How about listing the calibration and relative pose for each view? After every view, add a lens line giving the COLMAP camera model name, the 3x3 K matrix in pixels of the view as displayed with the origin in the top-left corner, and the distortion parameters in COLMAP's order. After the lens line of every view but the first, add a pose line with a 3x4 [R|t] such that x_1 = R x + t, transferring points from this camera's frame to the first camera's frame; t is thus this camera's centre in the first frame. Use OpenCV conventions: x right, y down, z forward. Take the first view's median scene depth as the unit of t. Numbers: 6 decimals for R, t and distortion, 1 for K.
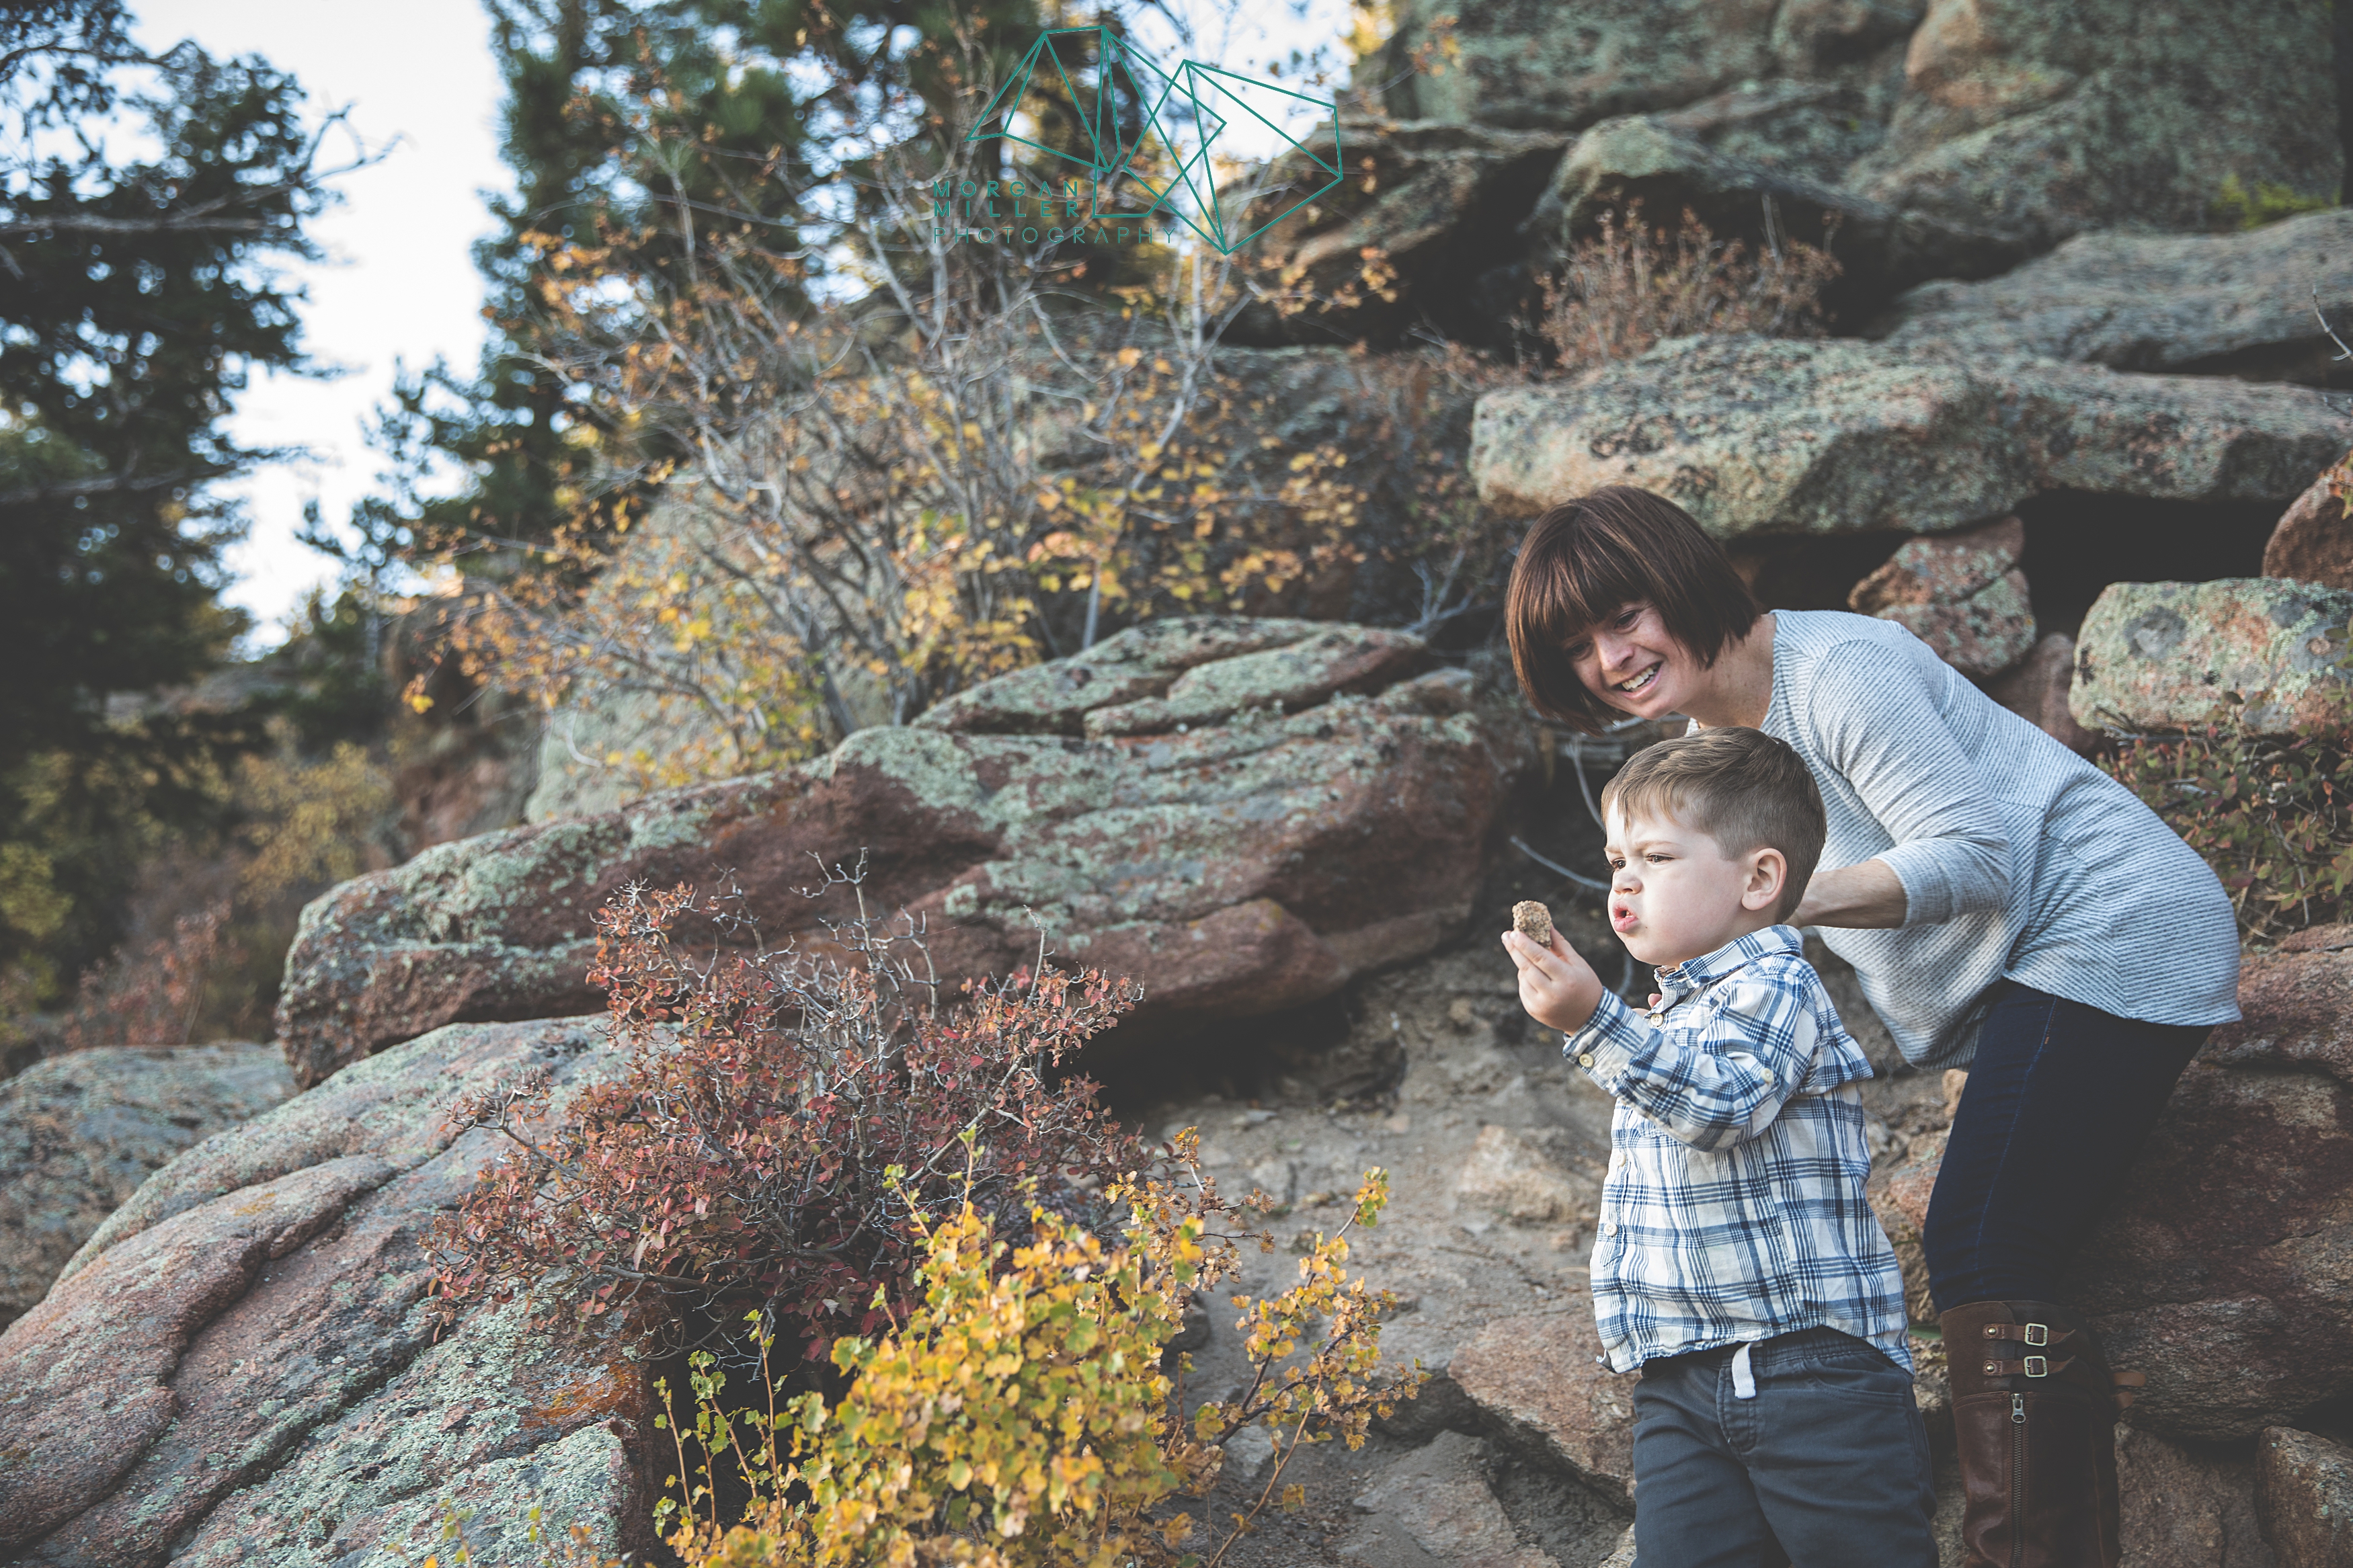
lens RADIAL K [[2669.3, 0, 1174.3], [0, 2669.3, 772.8], [0, 0, 1]] dist [-0.005522, 0.000000]
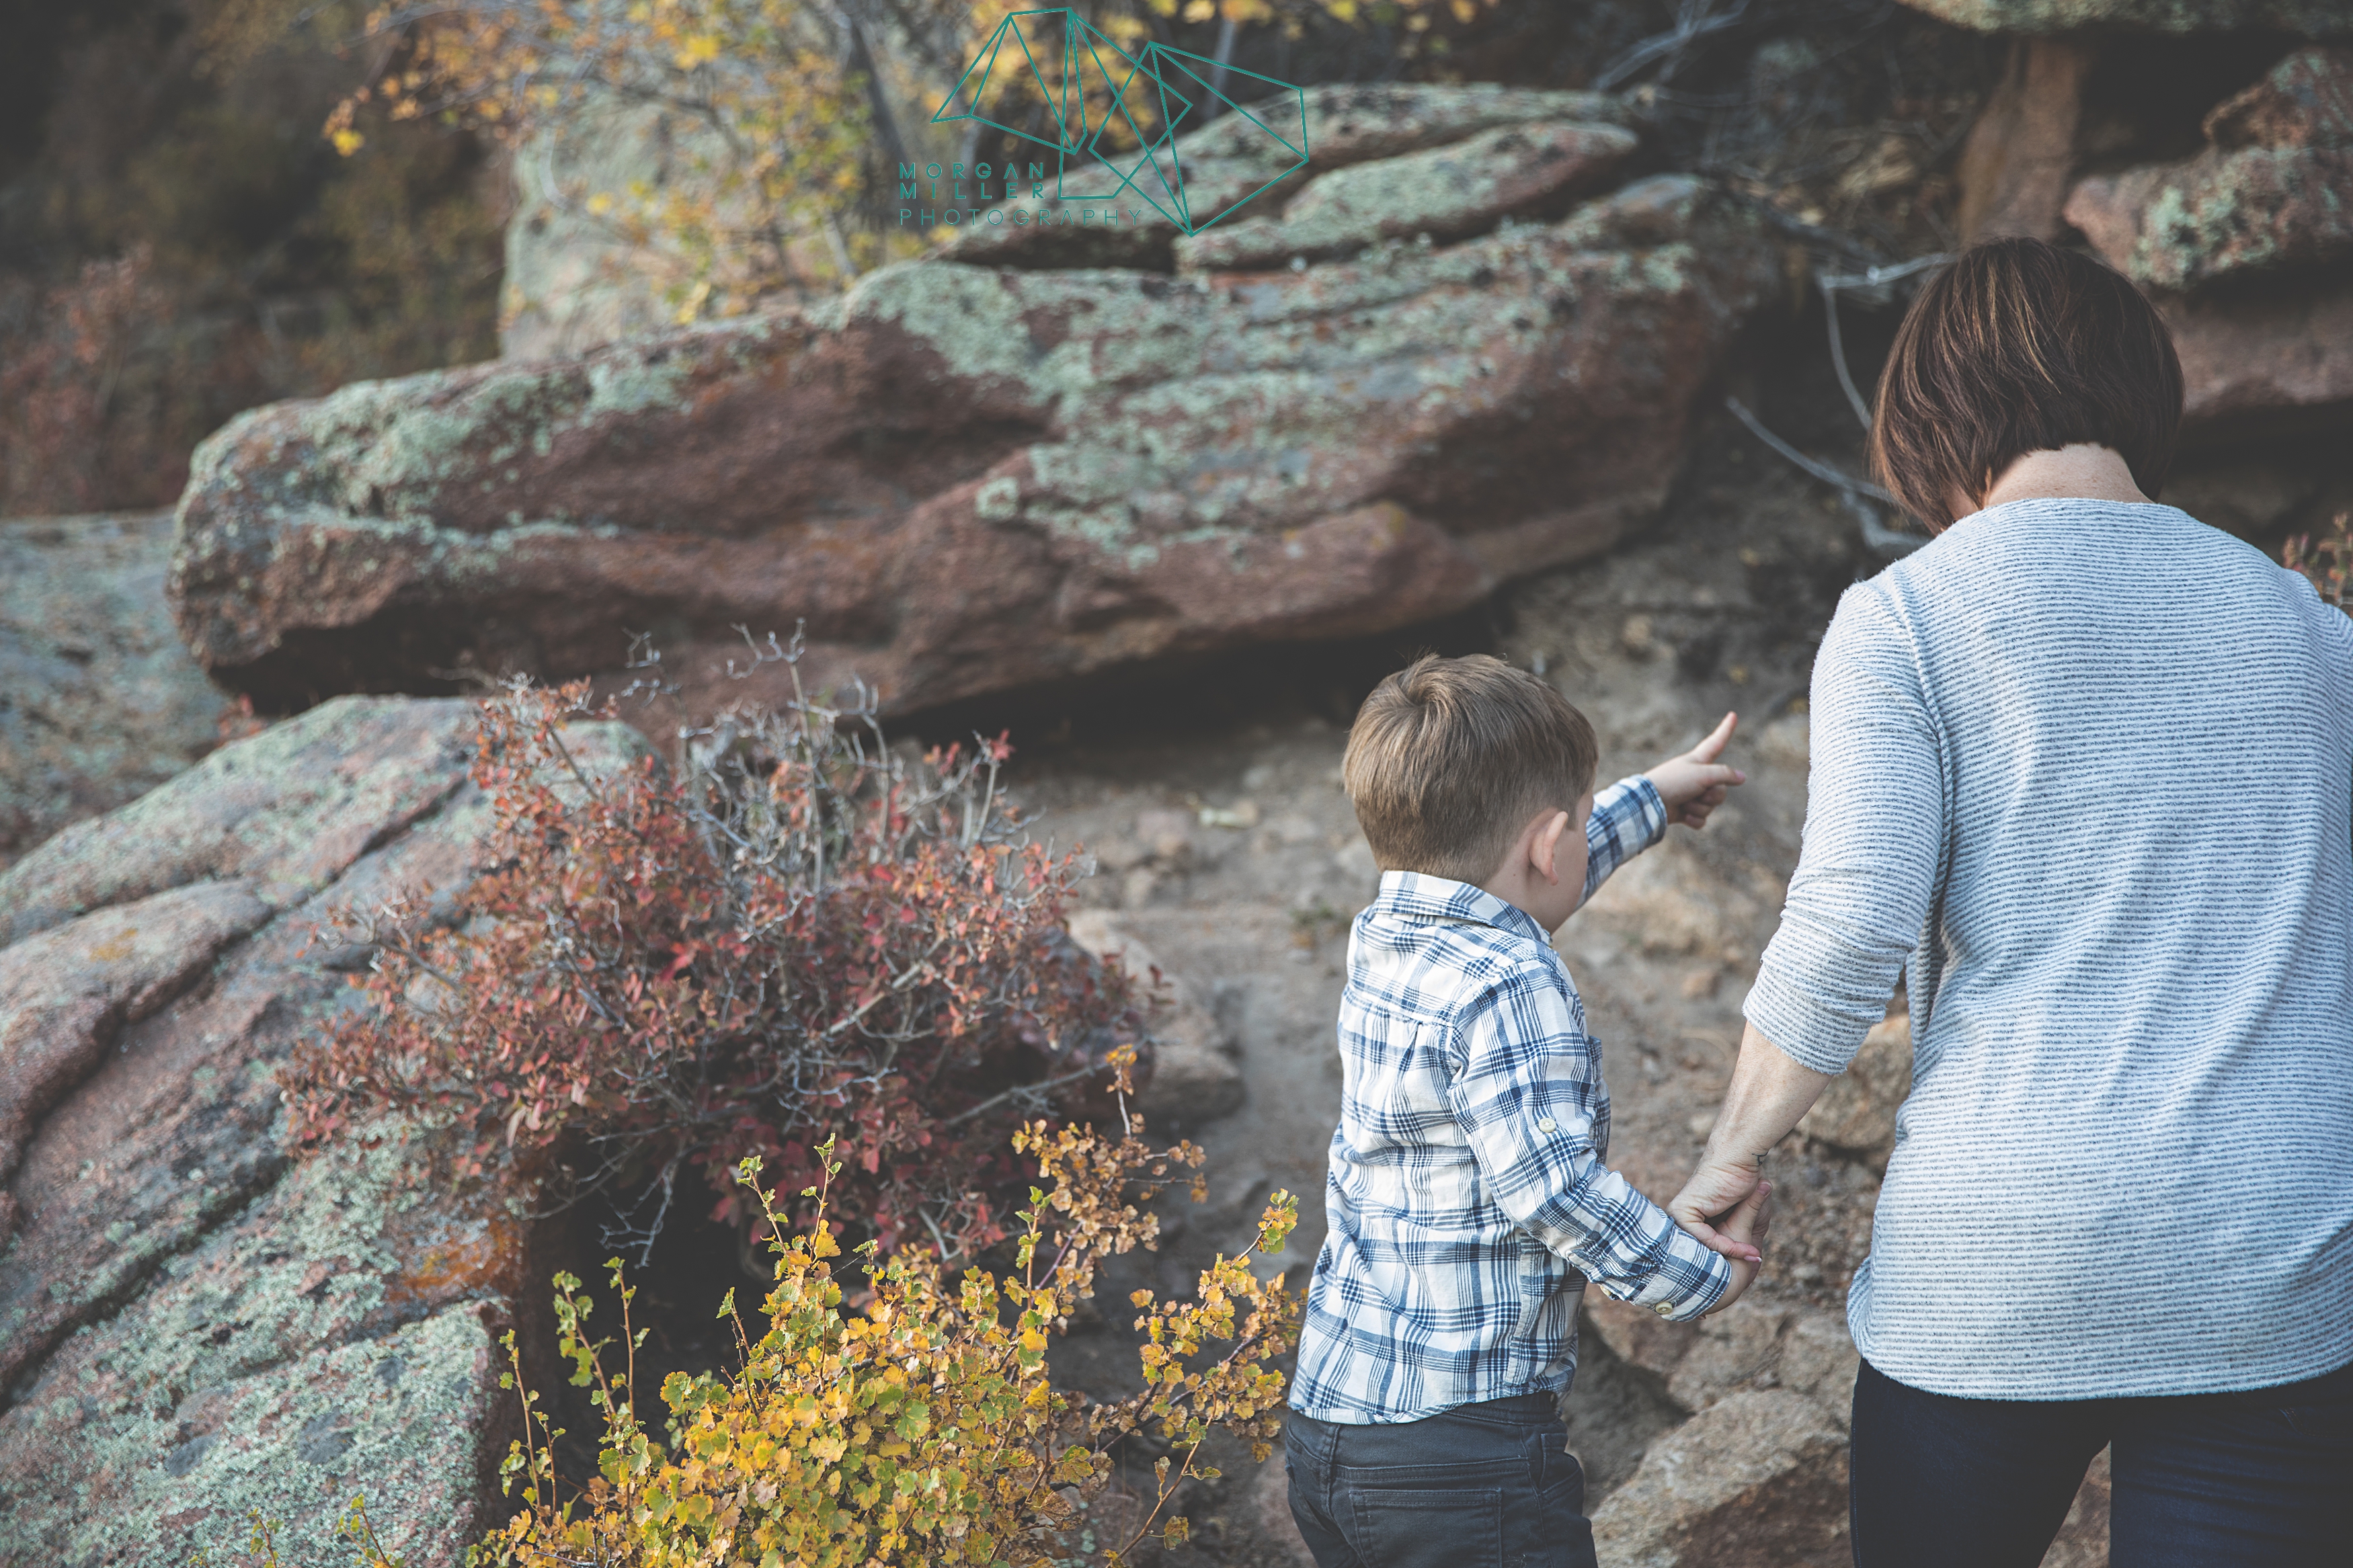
lens RADIAL K [[3693.0, 0, 1174.9], [0, 3693.0, 786.4], [0, 0, 1]] dist [0.078589, 0.000000]
pose [[0.994387, 0.063601, -0.084553, 0.075437], [-0.038738, 0.962521, 0.268428, -0.175720], [0.098456, -0.263646, 0.959582, -0.085498]]
